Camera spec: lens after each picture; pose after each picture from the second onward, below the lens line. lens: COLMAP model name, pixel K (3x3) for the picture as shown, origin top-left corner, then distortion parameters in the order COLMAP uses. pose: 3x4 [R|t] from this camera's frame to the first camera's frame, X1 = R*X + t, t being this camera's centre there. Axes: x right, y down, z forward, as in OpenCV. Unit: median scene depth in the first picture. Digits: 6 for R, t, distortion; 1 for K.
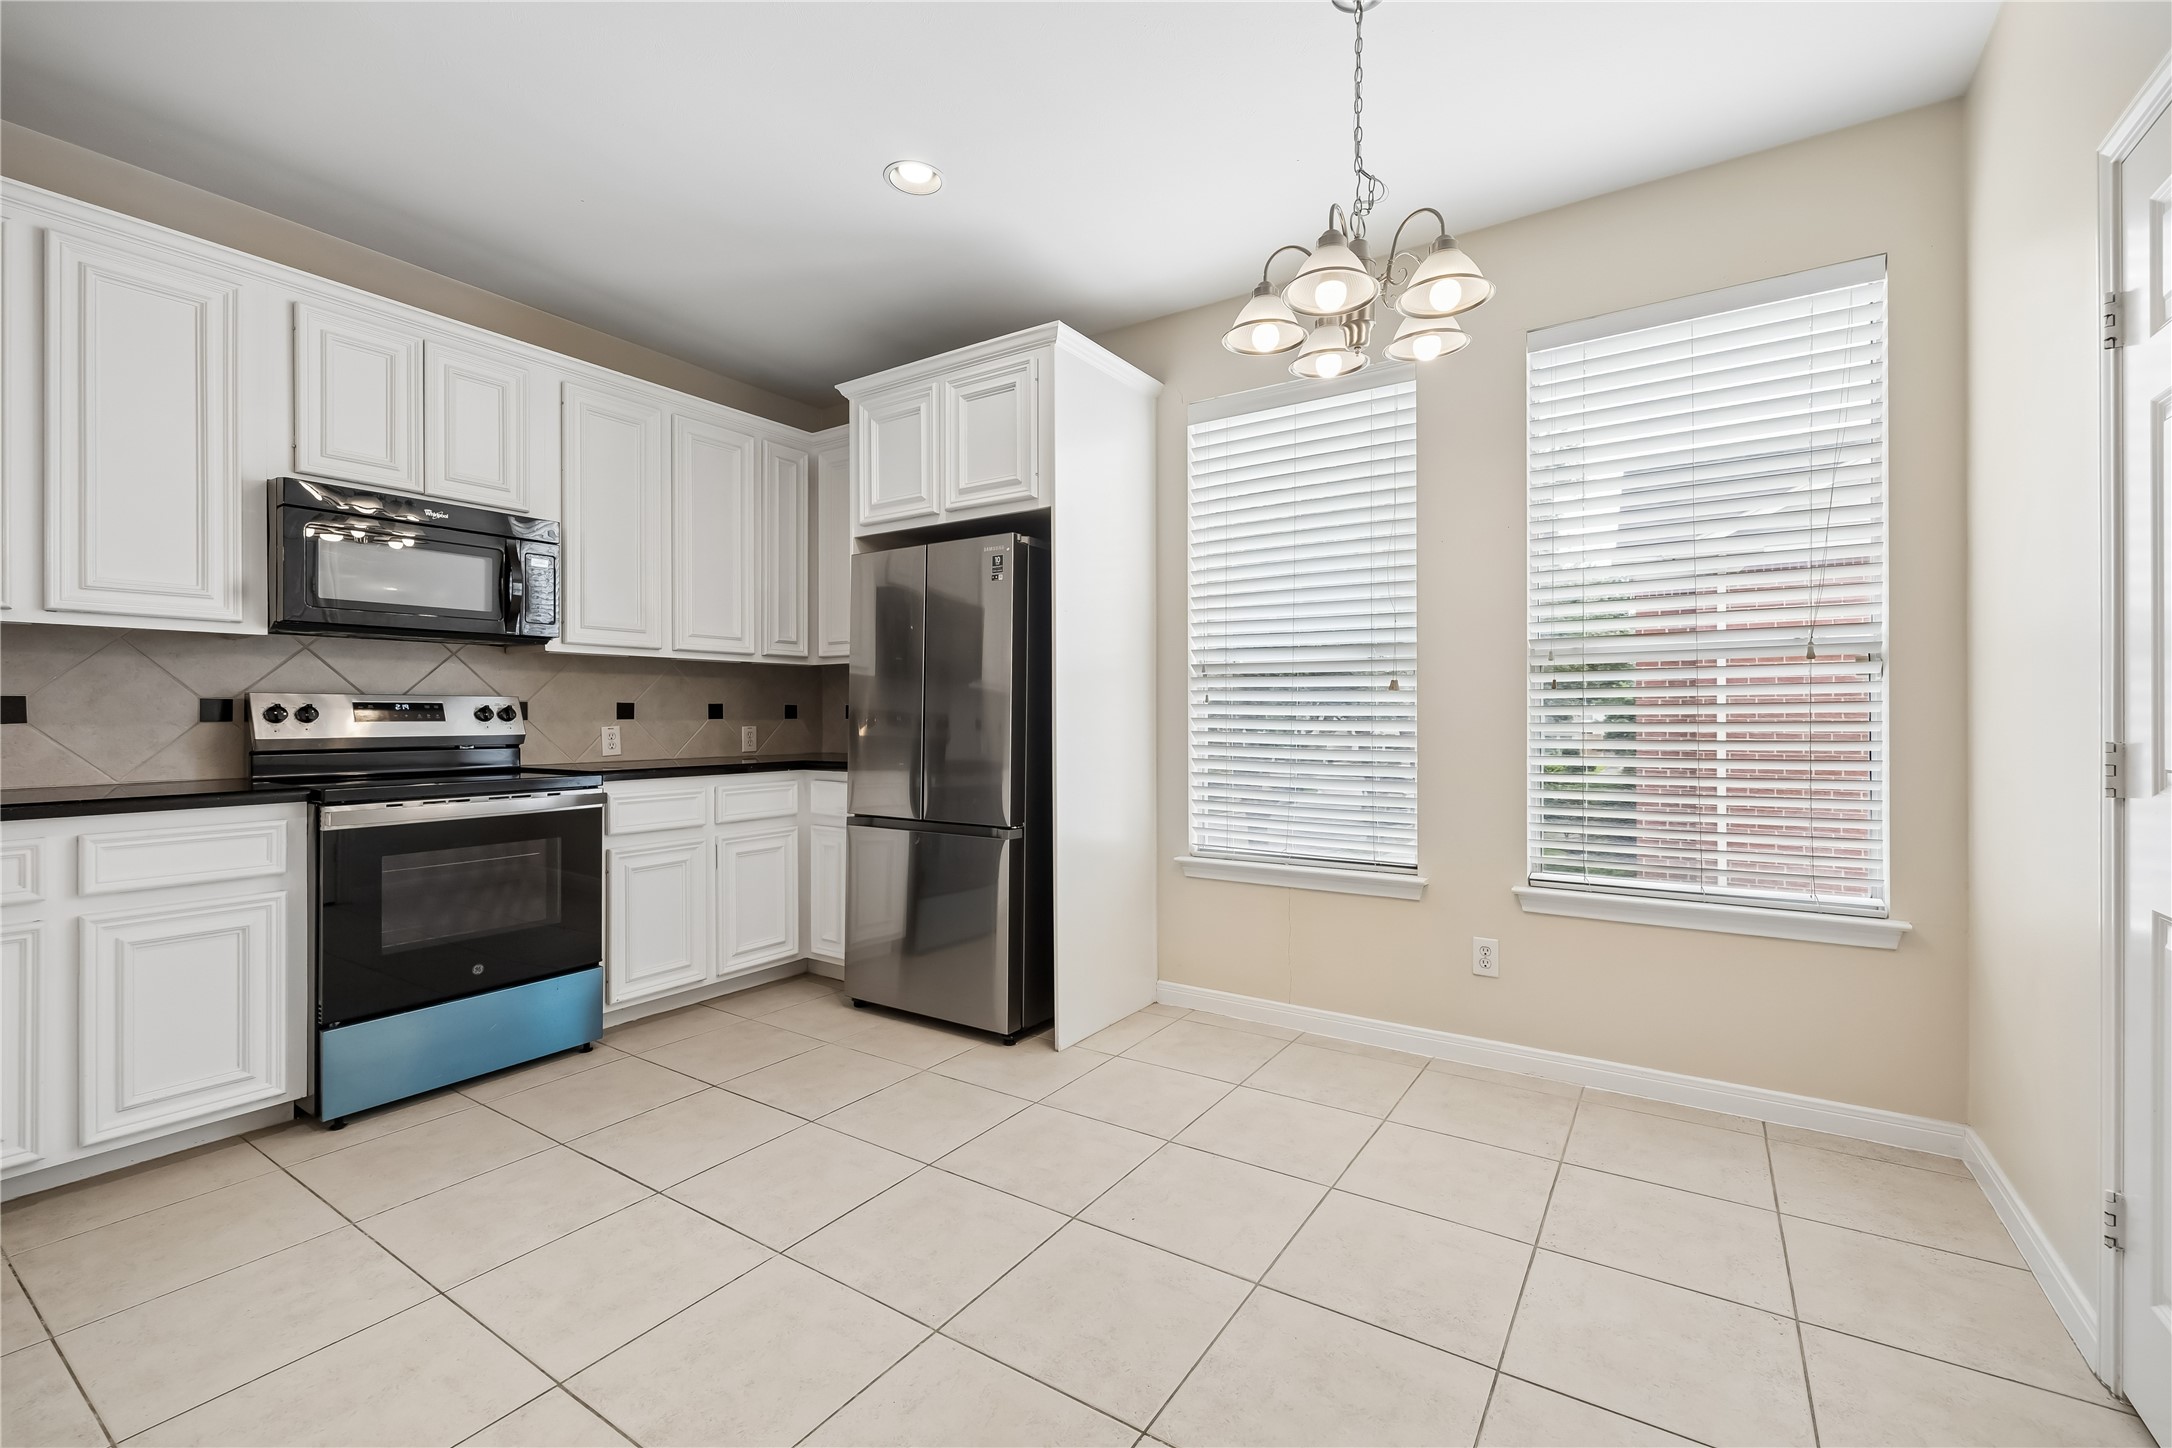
lens RADIAL K [[903.5, 0, 1113.5], [0, 903.5, 716.2], [0, 0, 1]] dist [-0.000706, -0.000278]
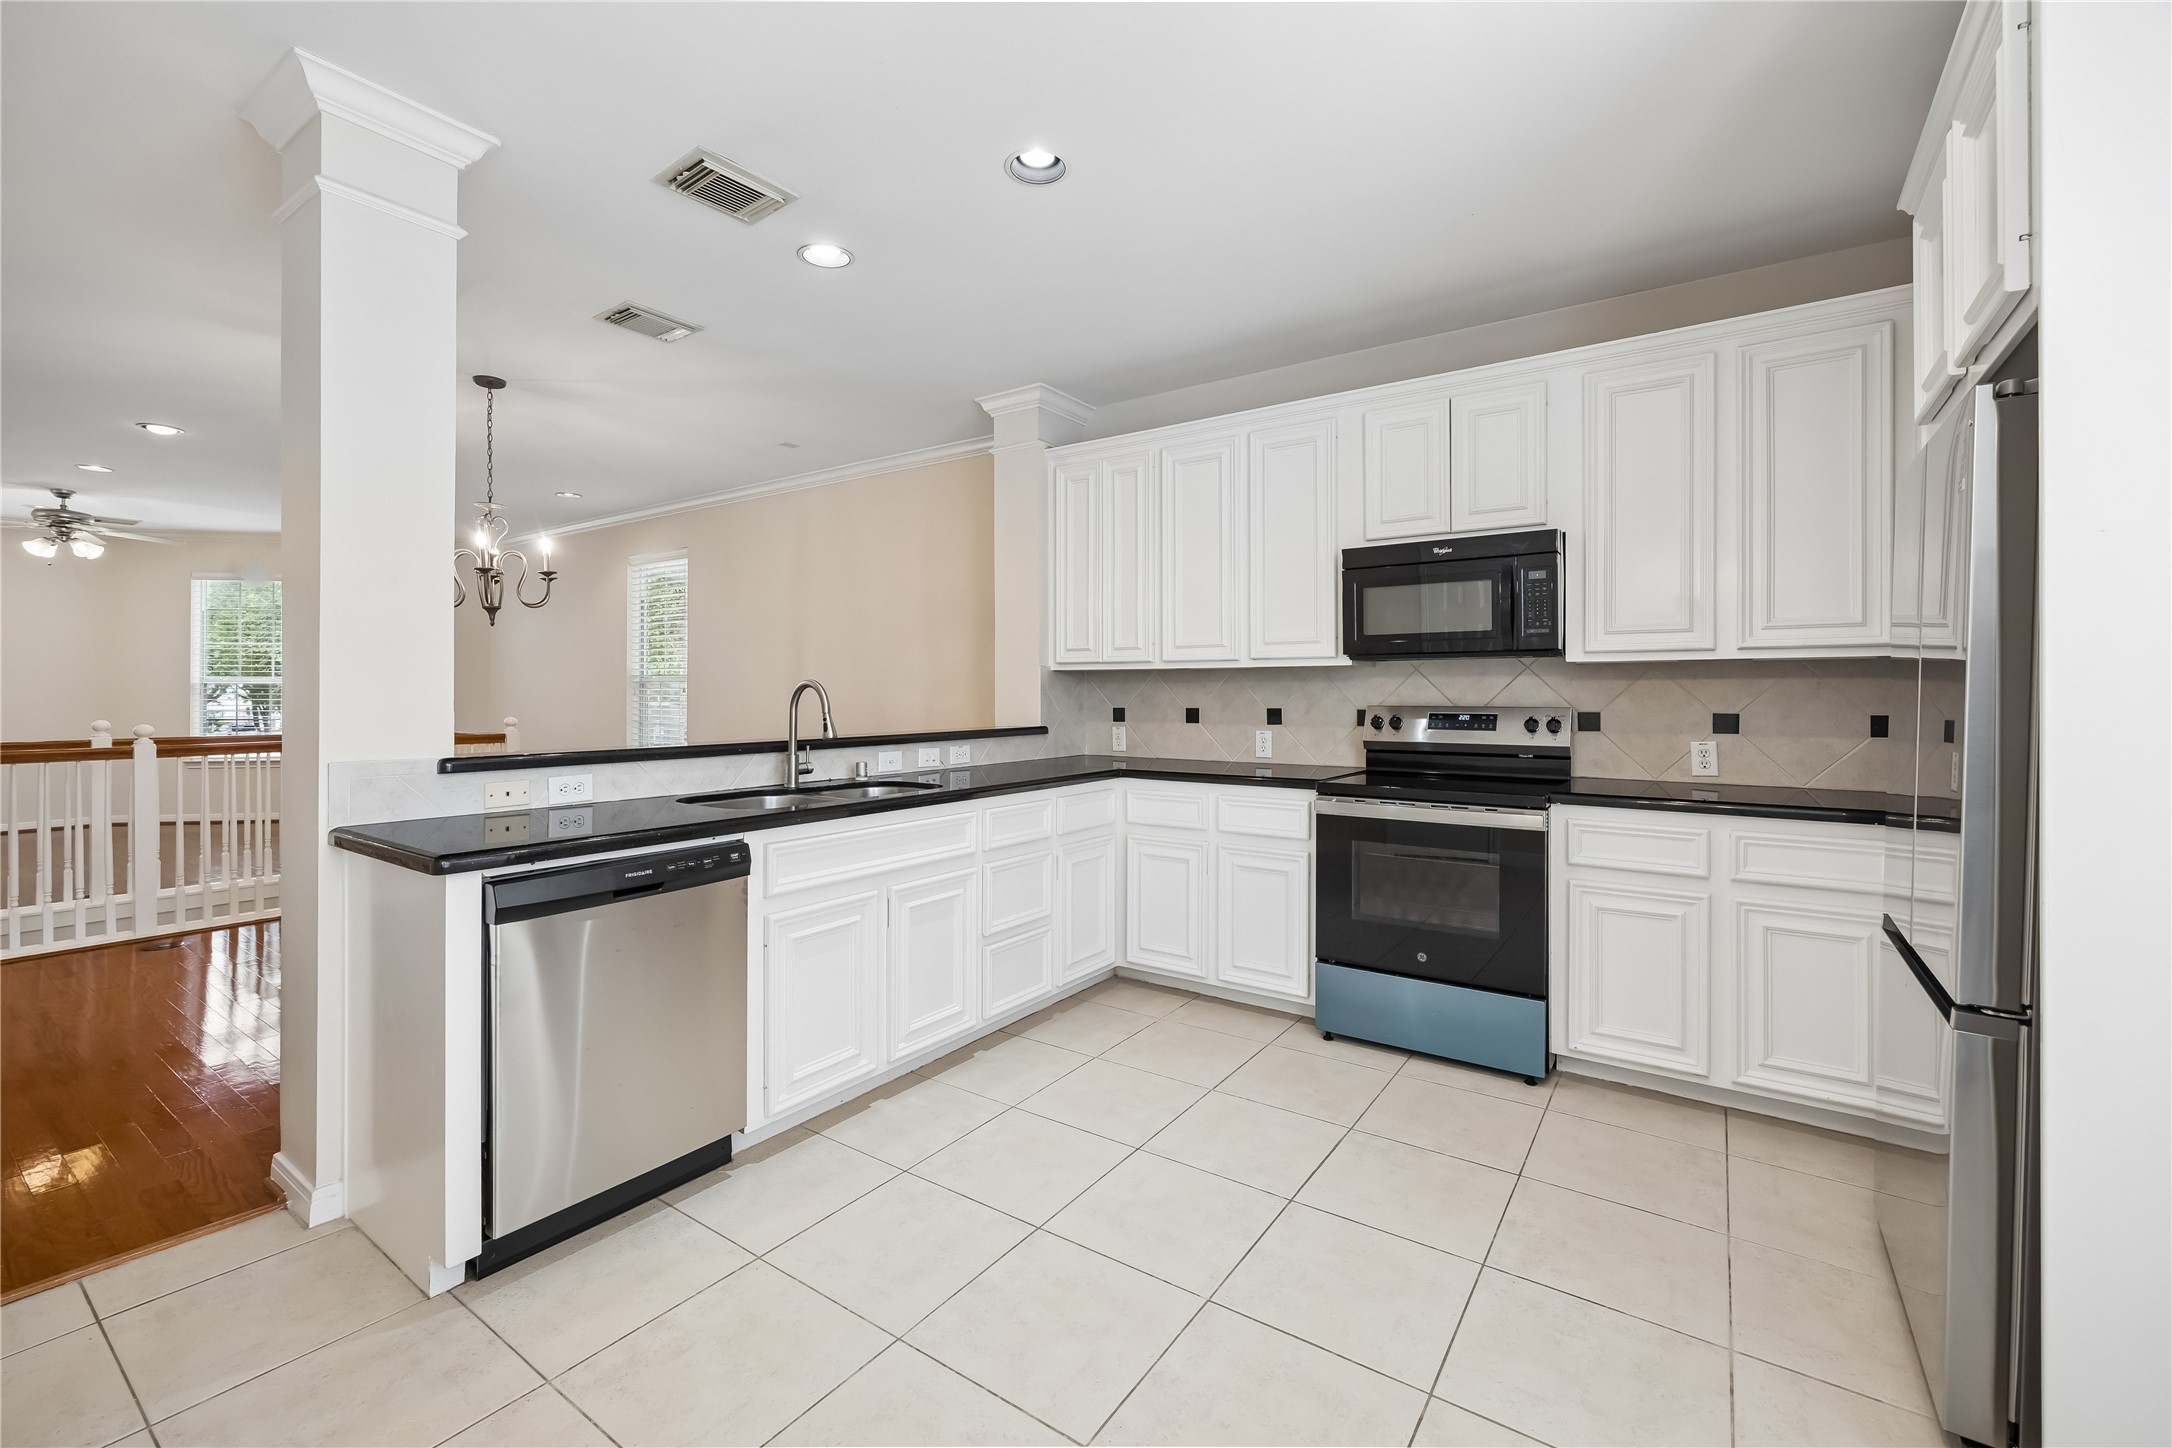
lens RADIAL K [[904.3, 0, 1086.5], [0, 904.3, 693.8], [0, 0, 1]] dist [-0.001903, 0.000090]
pose [[-0.038756, 0.003558, -0.999242, 0.380562], [-0.001781, 0.999992, 0.003630, -0.043249], [0.999247, 0.001920, -0.038749, 0.556504]]
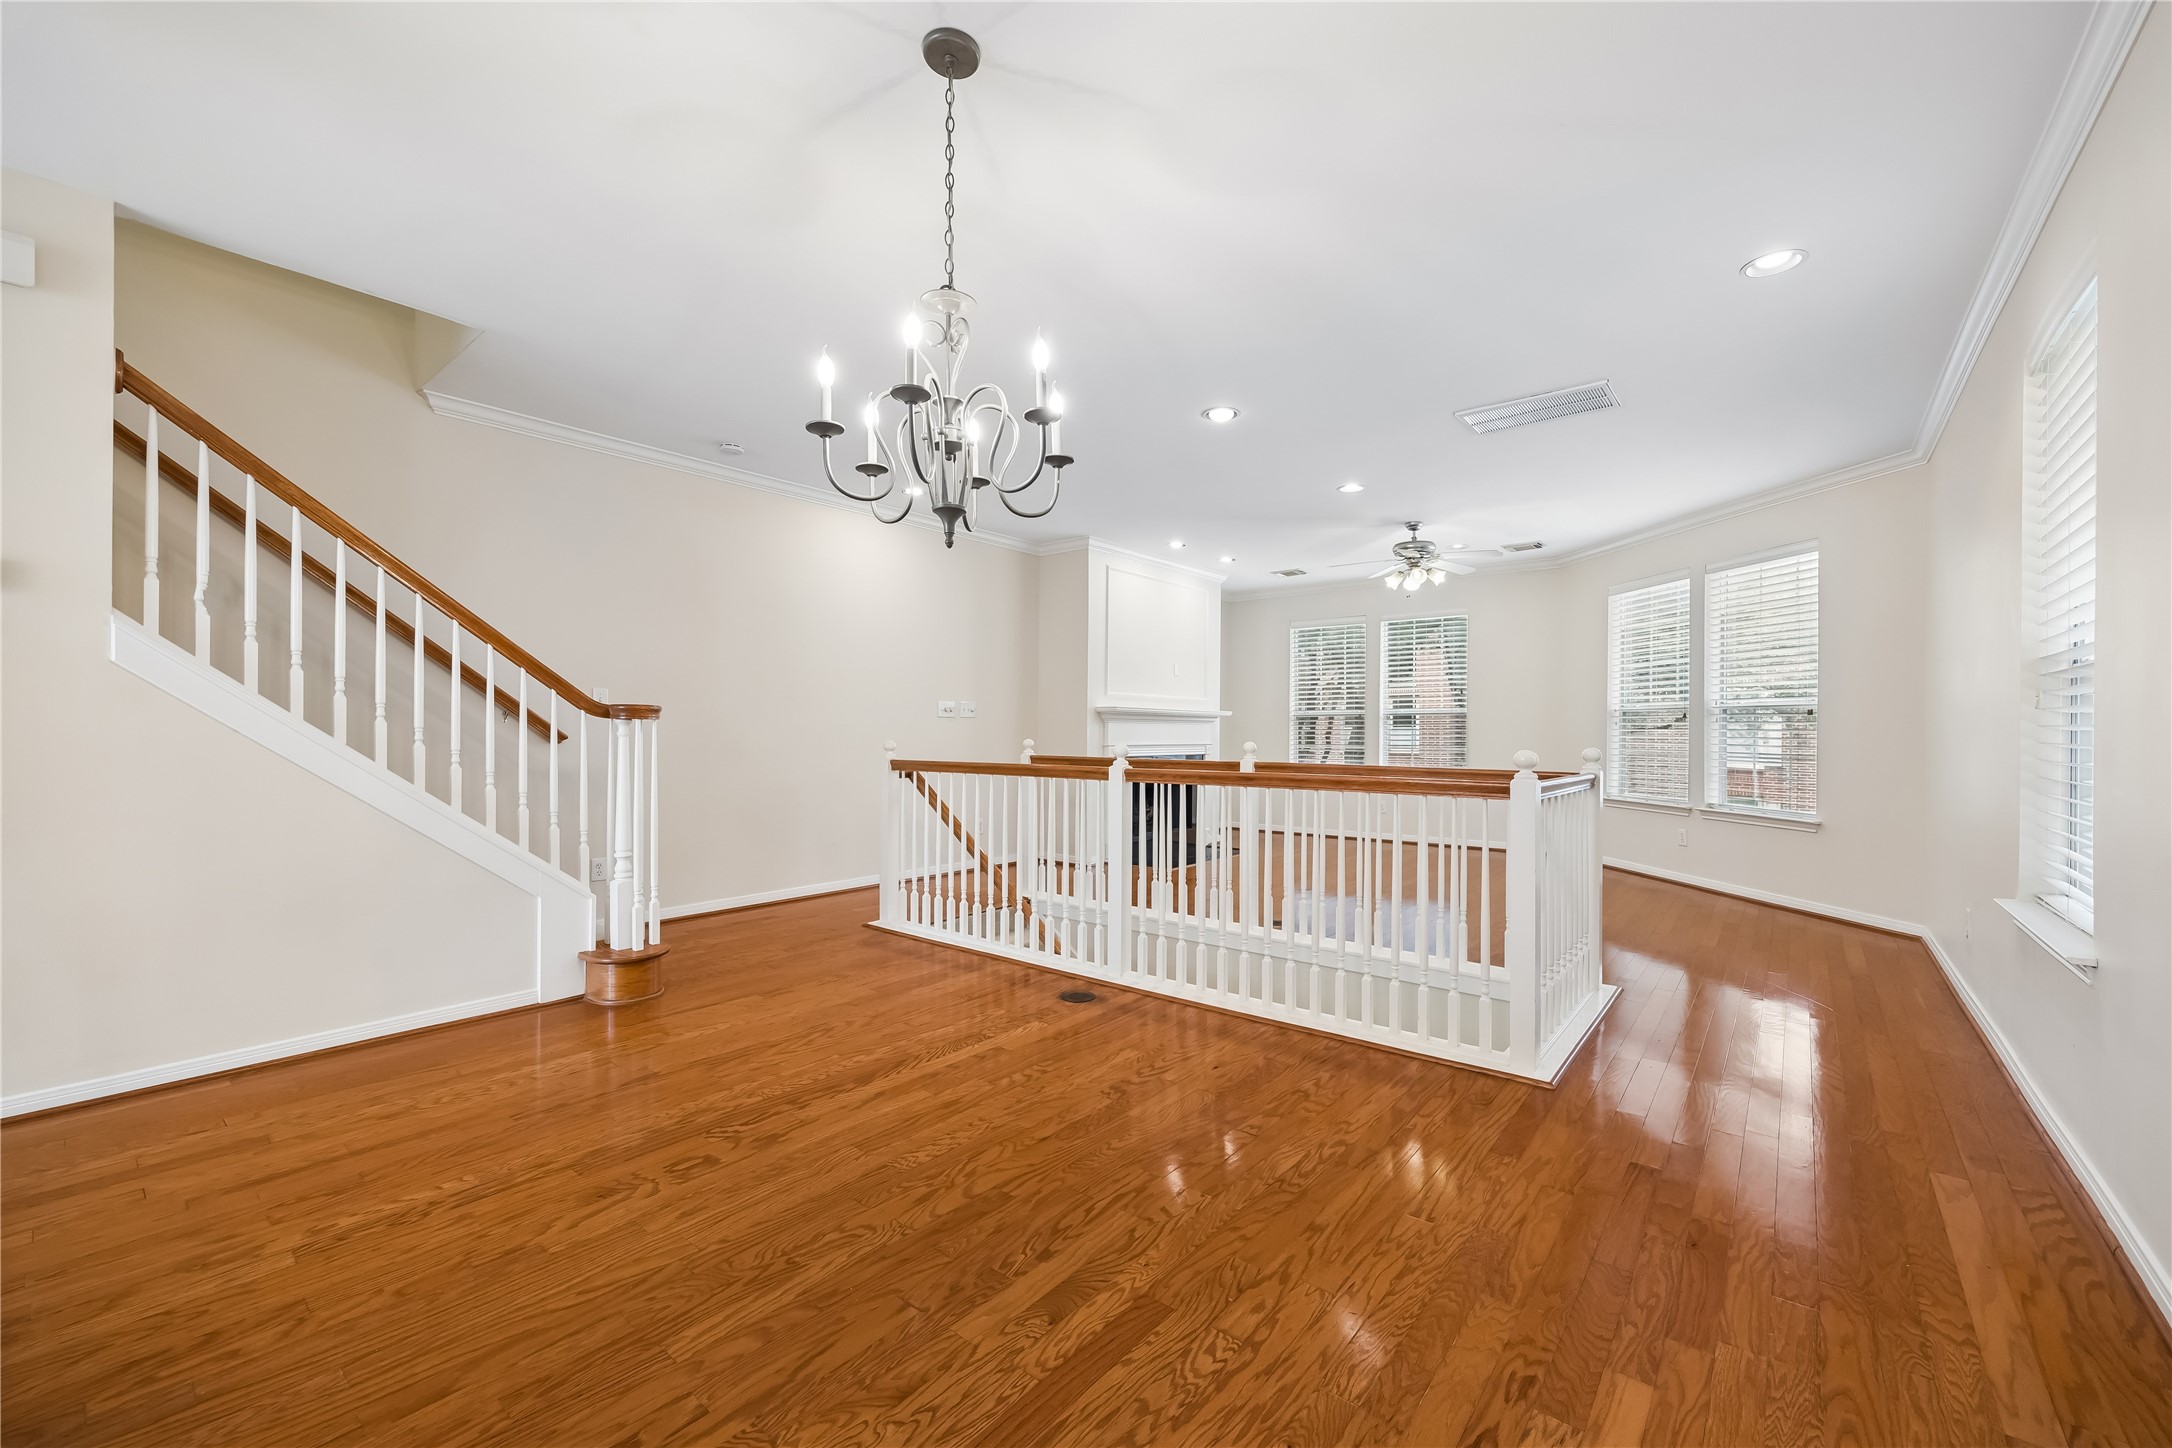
lens RADIAL K [[861.2, 0, 1102.0], [0, 861.2, 735.1], [0, 0, 1]] dist [-0.001136, -0.000194]
pose [[-0.993879, -0.004178, 0.110399, -1.170384], [-0.003588, 0.999978, 0.005538, -0.003455], [-0.110420, 0.005108, -0.993872, 0.214297]]
